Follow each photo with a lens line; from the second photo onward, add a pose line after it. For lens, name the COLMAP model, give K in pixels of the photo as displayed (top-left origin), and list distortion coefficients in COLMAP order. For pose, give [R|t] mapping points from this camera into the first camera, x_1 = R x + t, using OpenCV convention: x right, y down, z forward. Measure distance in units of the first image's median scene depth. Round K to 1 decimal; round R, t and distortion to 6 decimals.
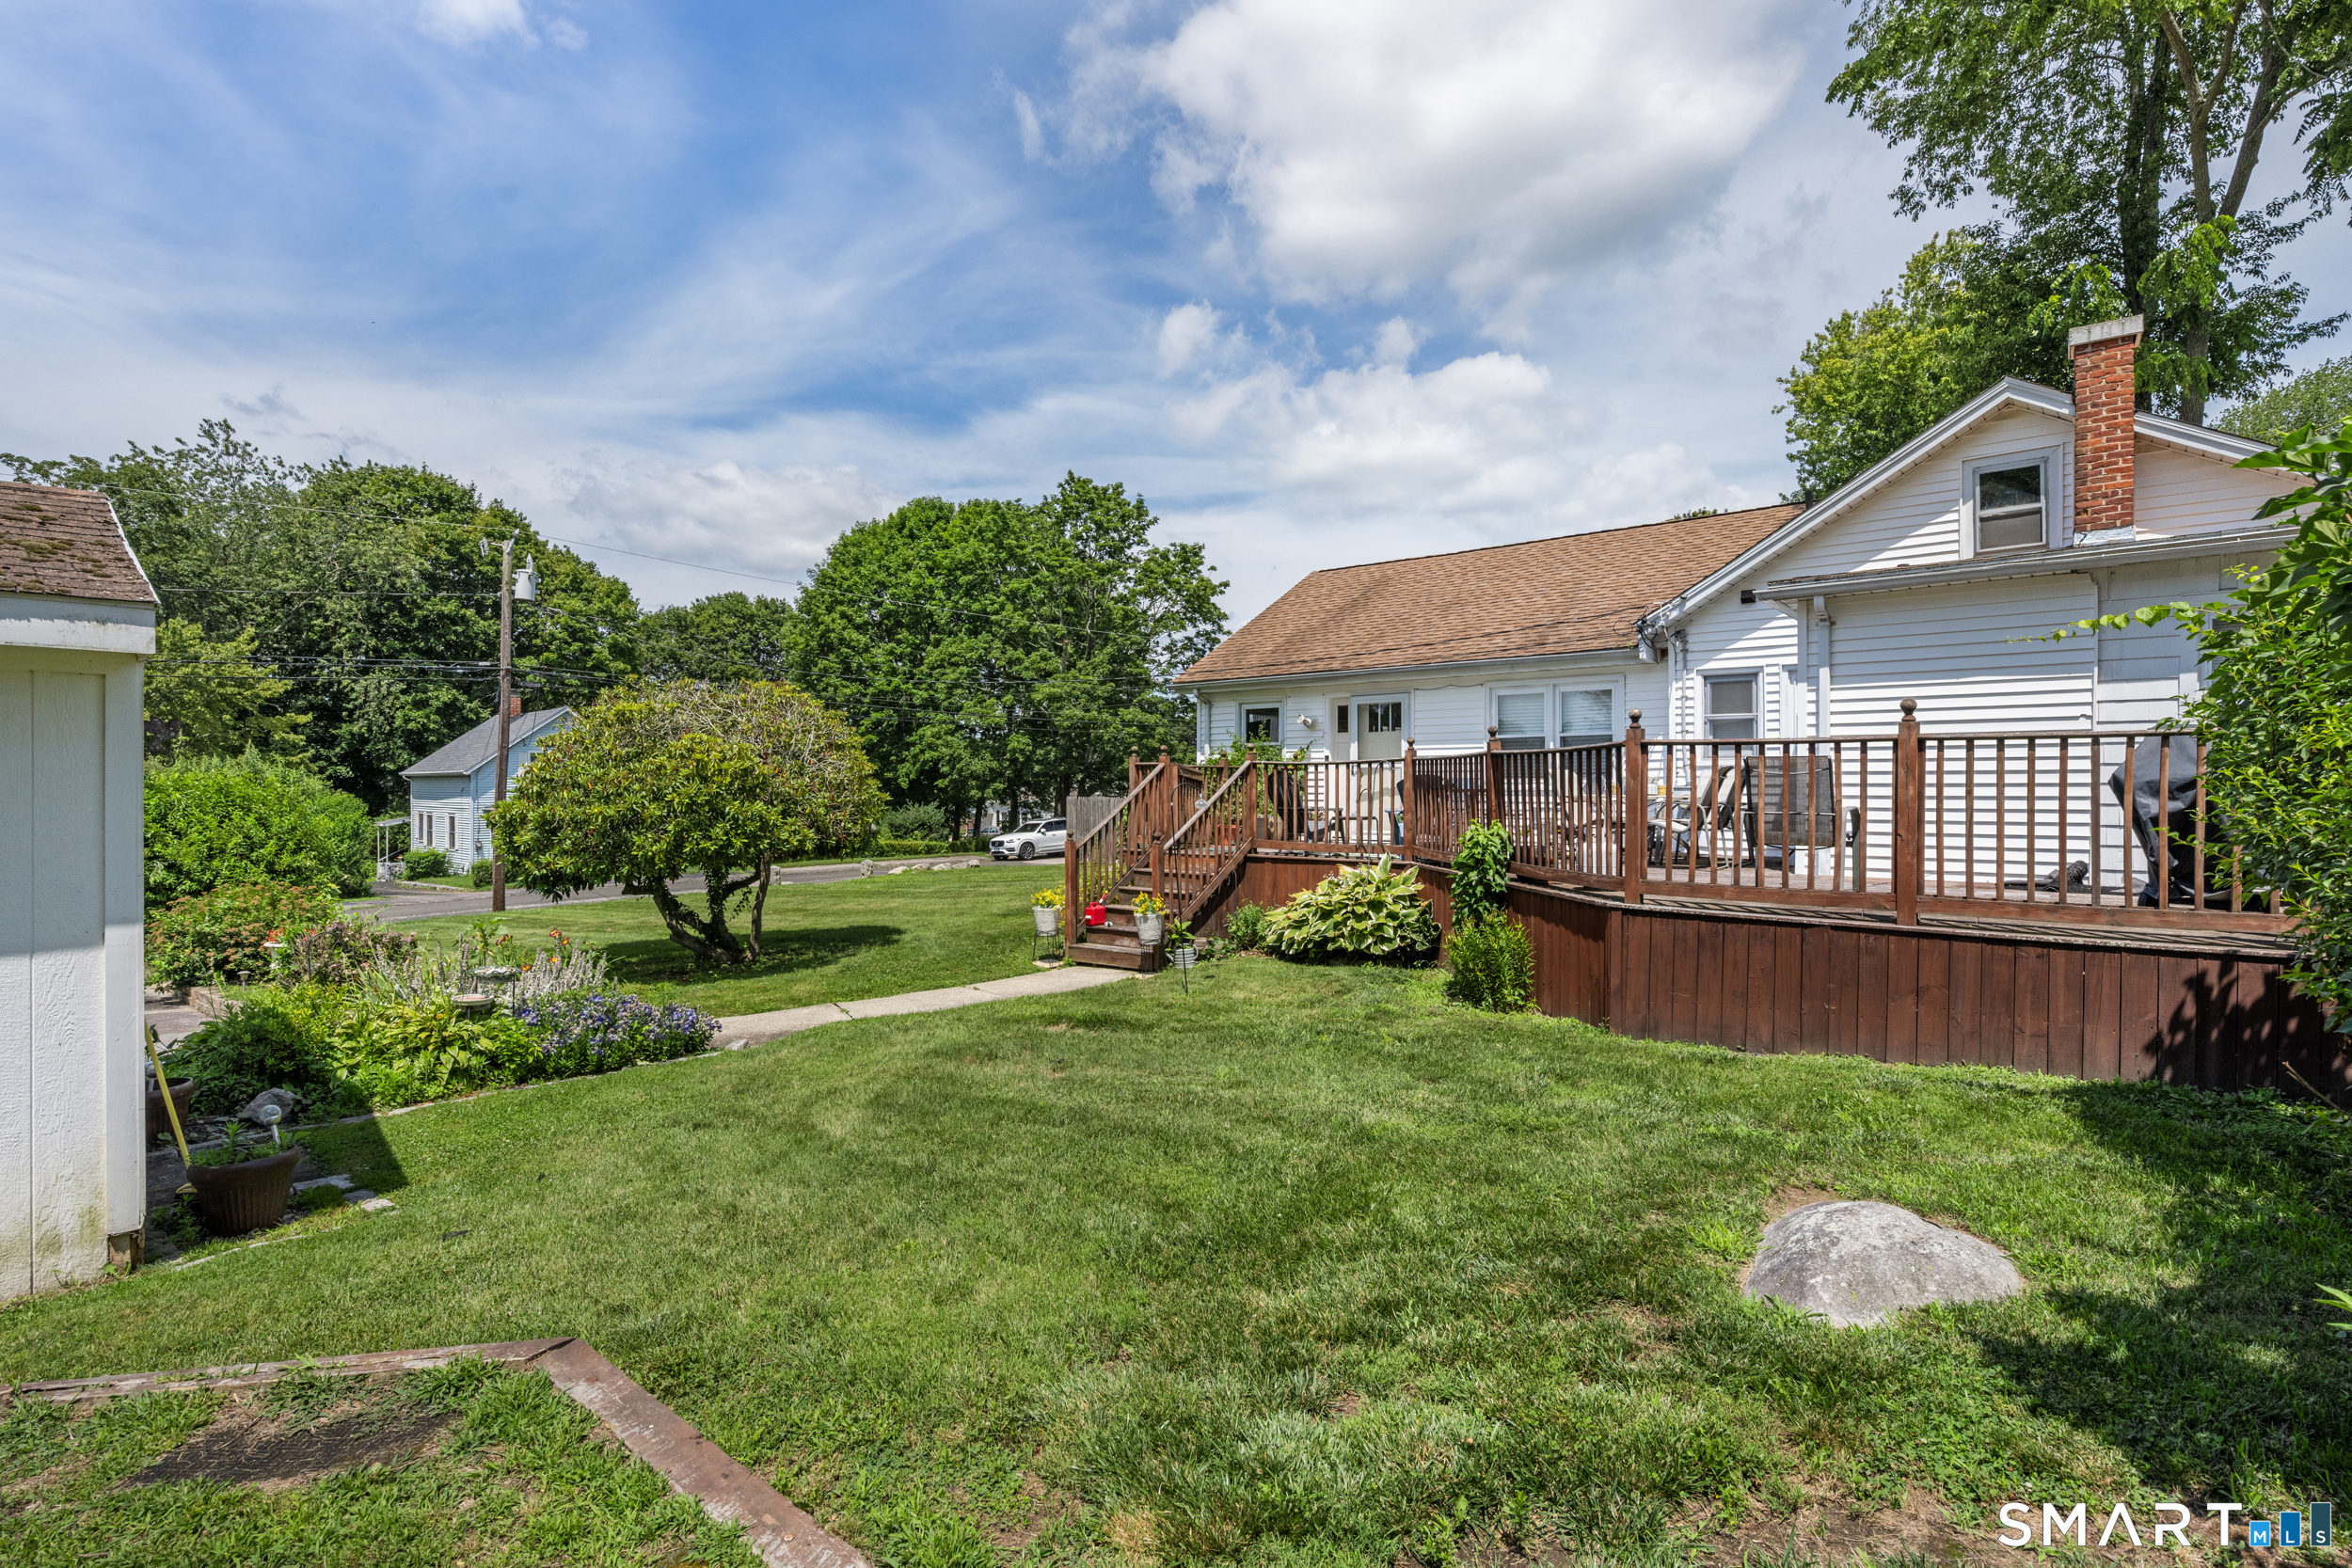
lens RADIAL K [[1133.2, 0, 1185.2], [0, 1133.2, 792.8], [0, 0, 1]] dist [-0.007505, 0.000716]
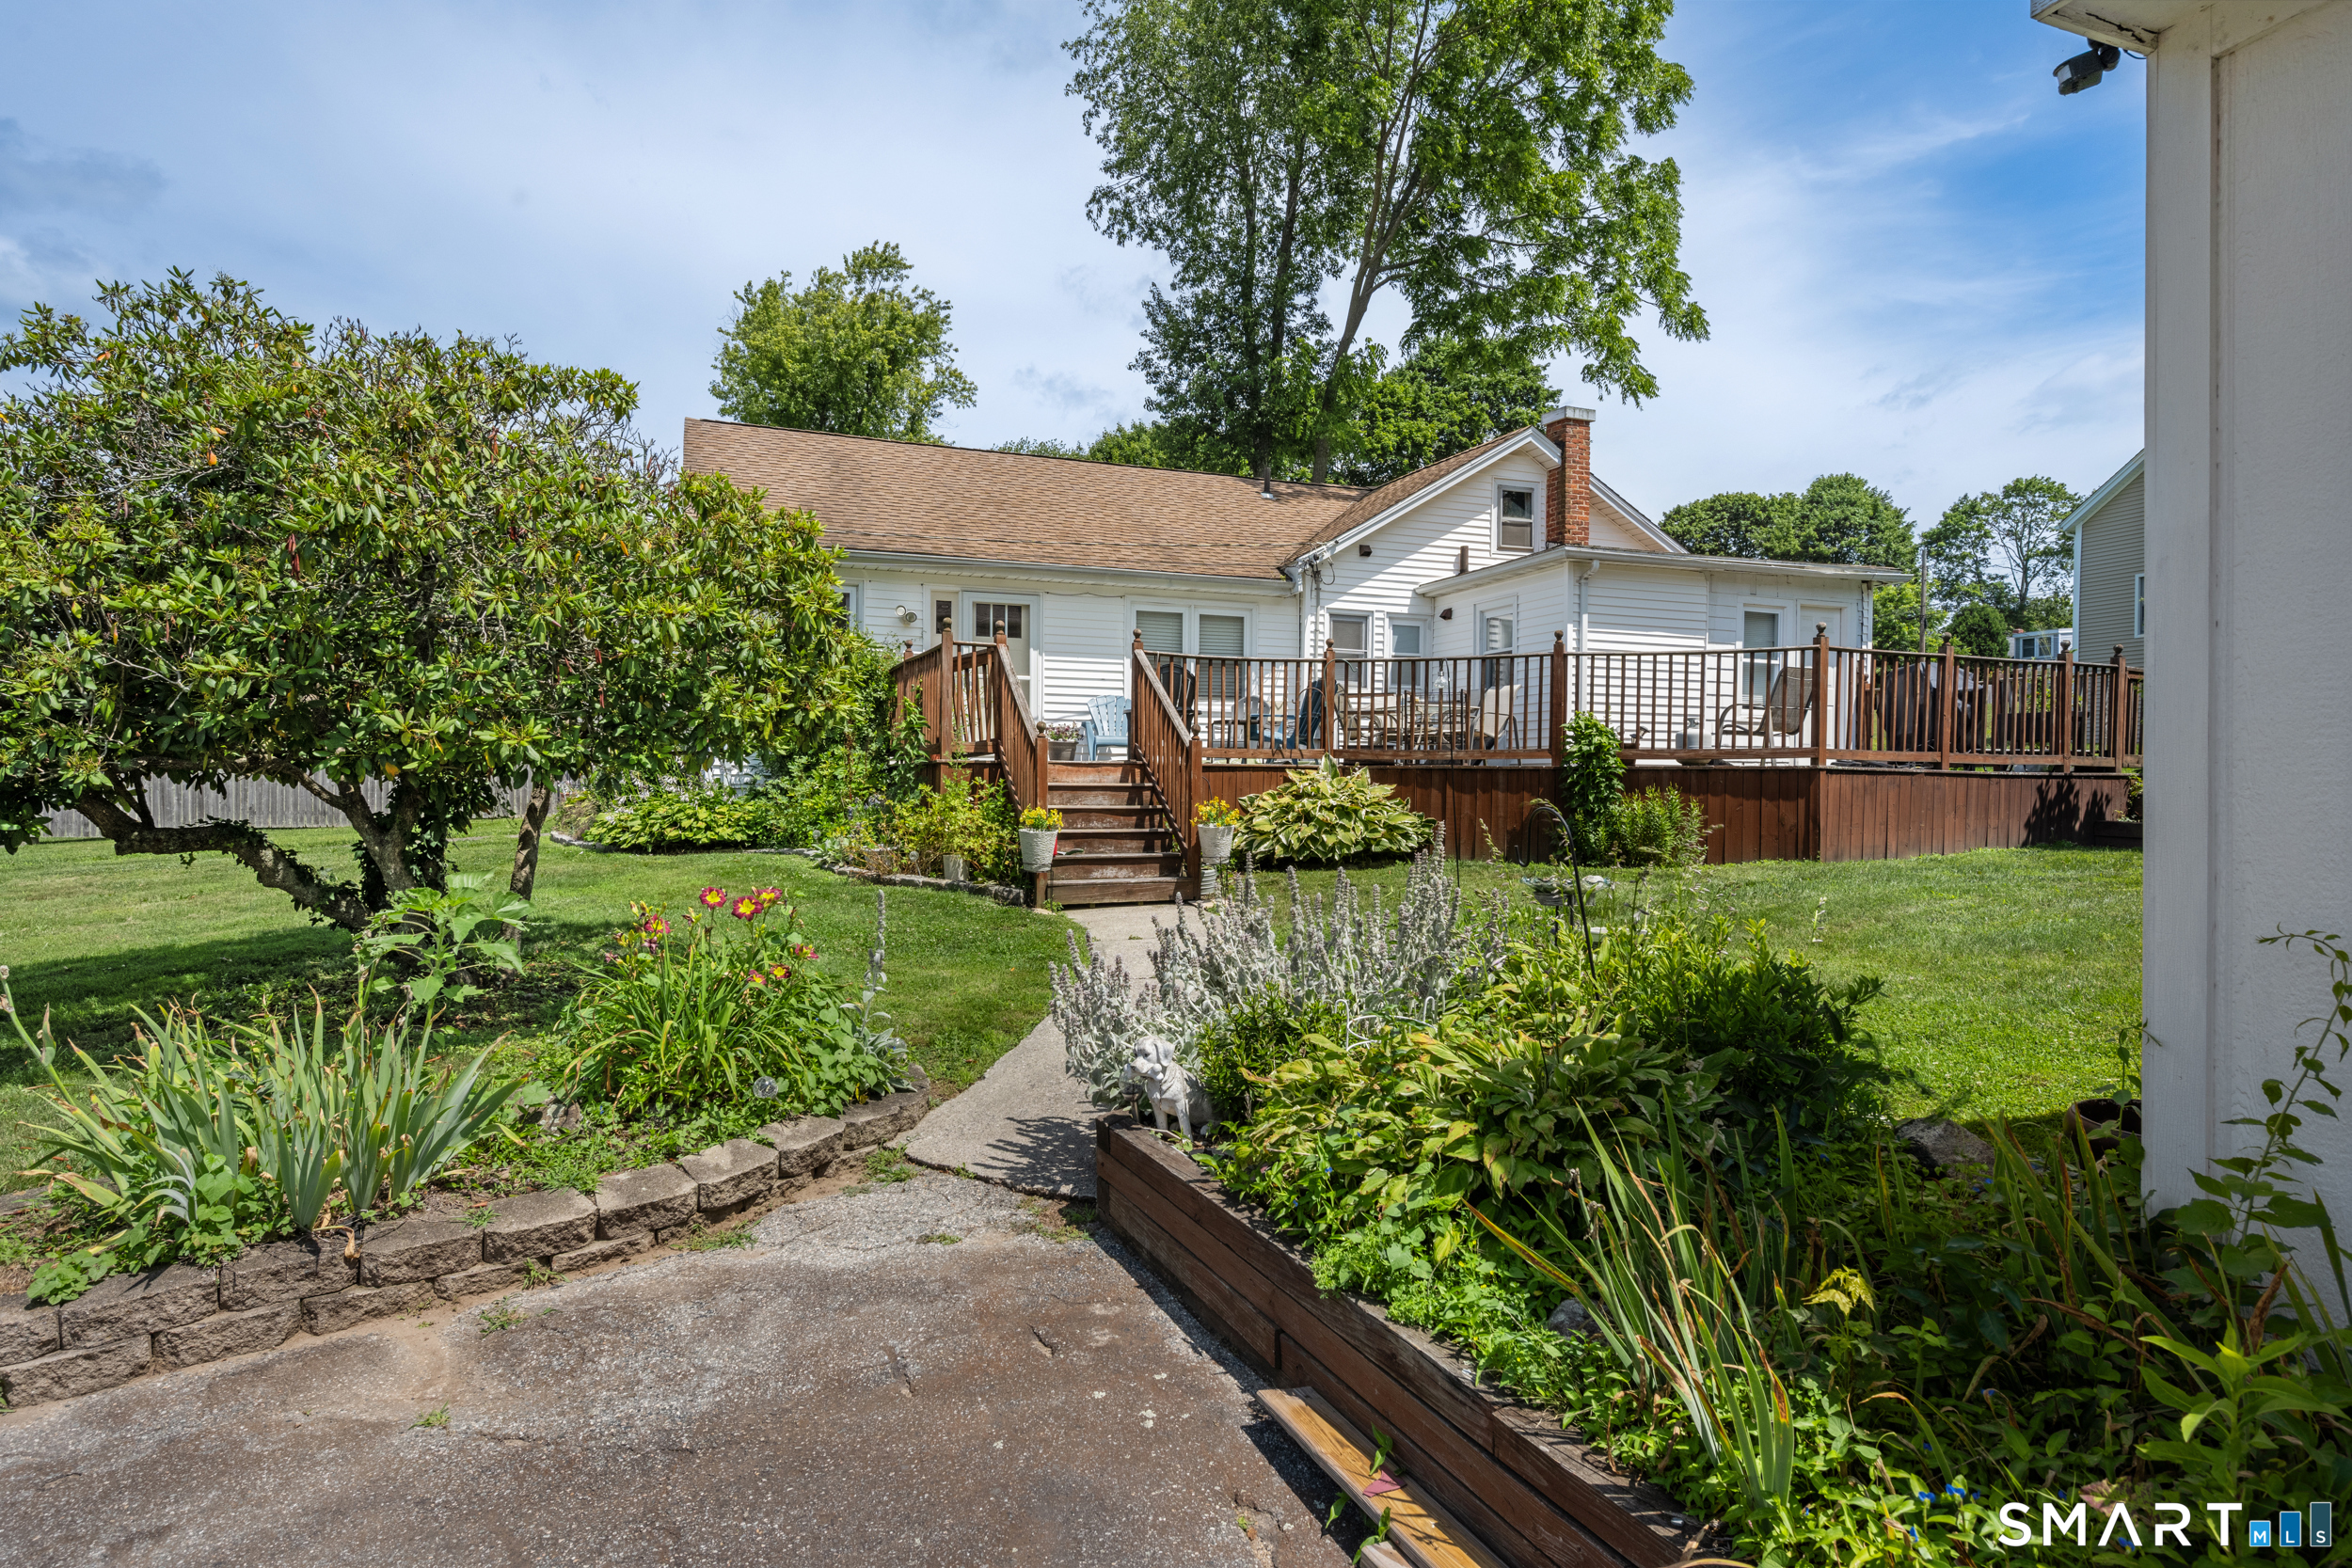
lens RADIAL K [[1236.3, 0, 1171.7], [0, 1236.3, 777.9], [0, 0, 1]] dist [-0.001681, -0.000180]
pose [[0.480706, 0.006787, 0.876856, -0.715533], [-0.002191, 0.999976, -0.006539, 0.070830], [-0.876879, 0.001223, 0.480710, 0.554649]]
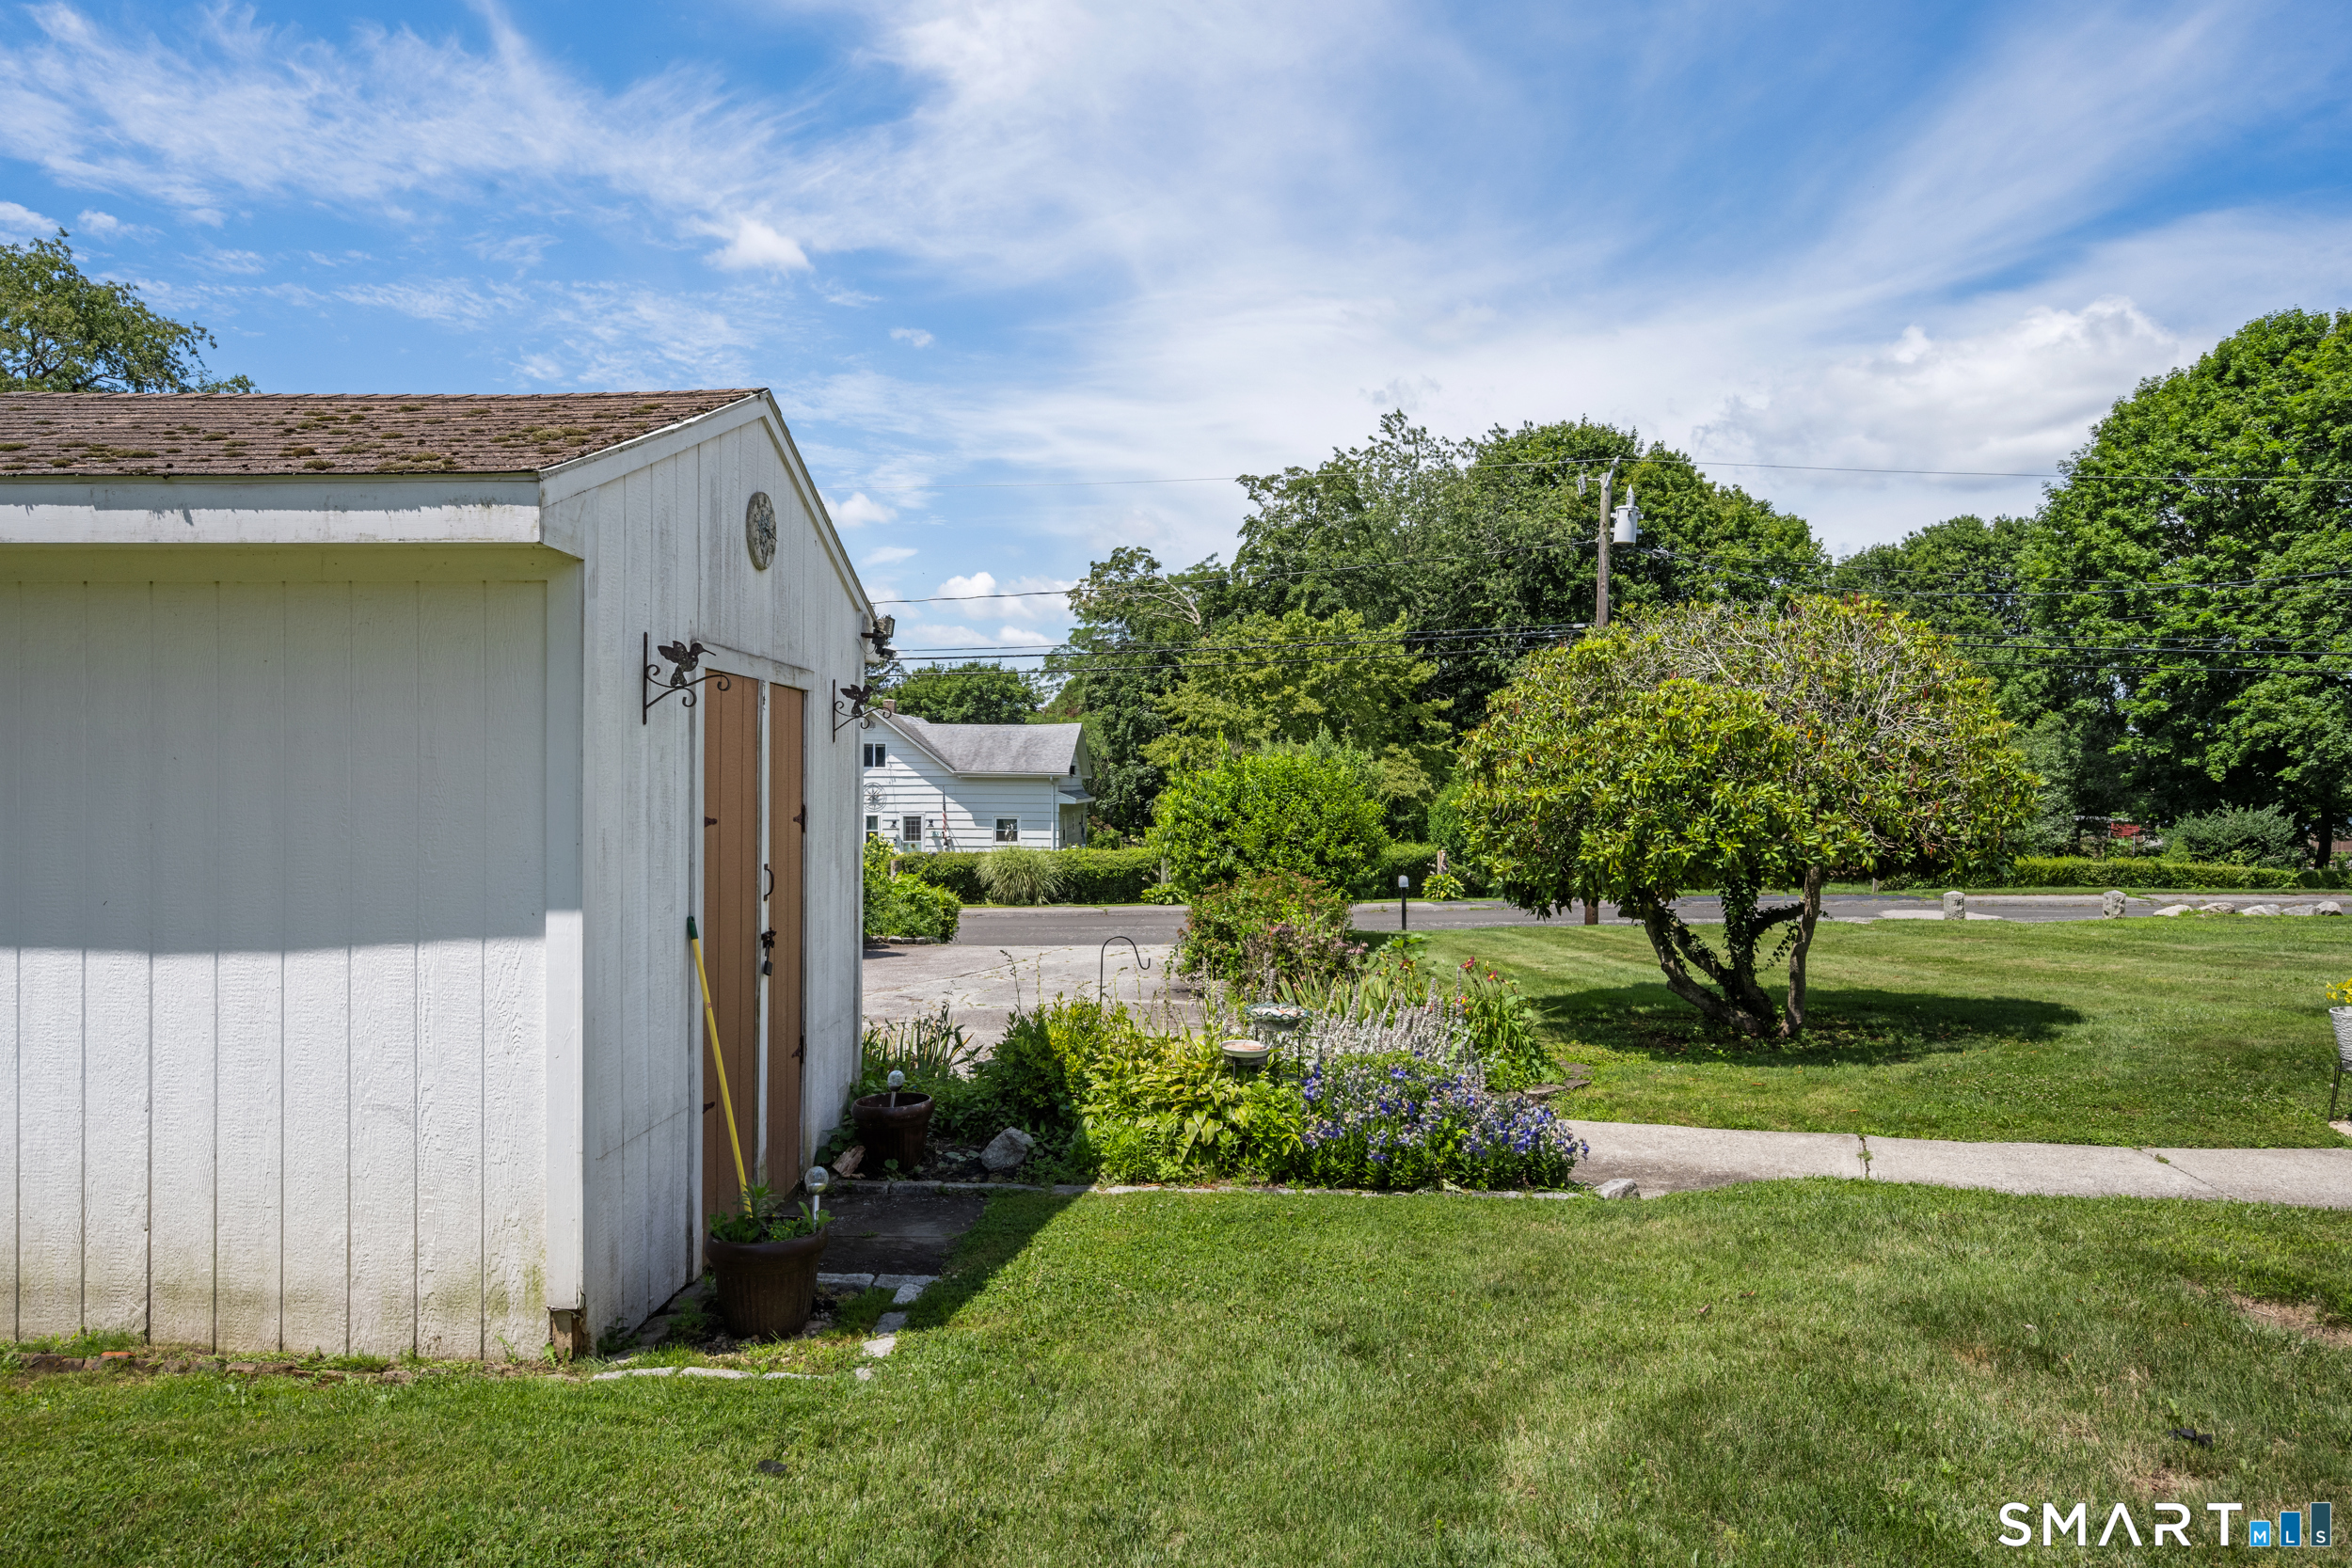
lens RADIAL K [[1431.8, 0, 1169.6], [0, 1431.8, 807.0], [0, 0, 1]] dist [-0.001909, -0.003336]
pose [[0.630113, 0.017651, -0.776303, 0.021798], [-0.008044, 0.999836, 0.016204, 0.009540], [0.776462, -0.003966, 0.630152, 0.228862]]
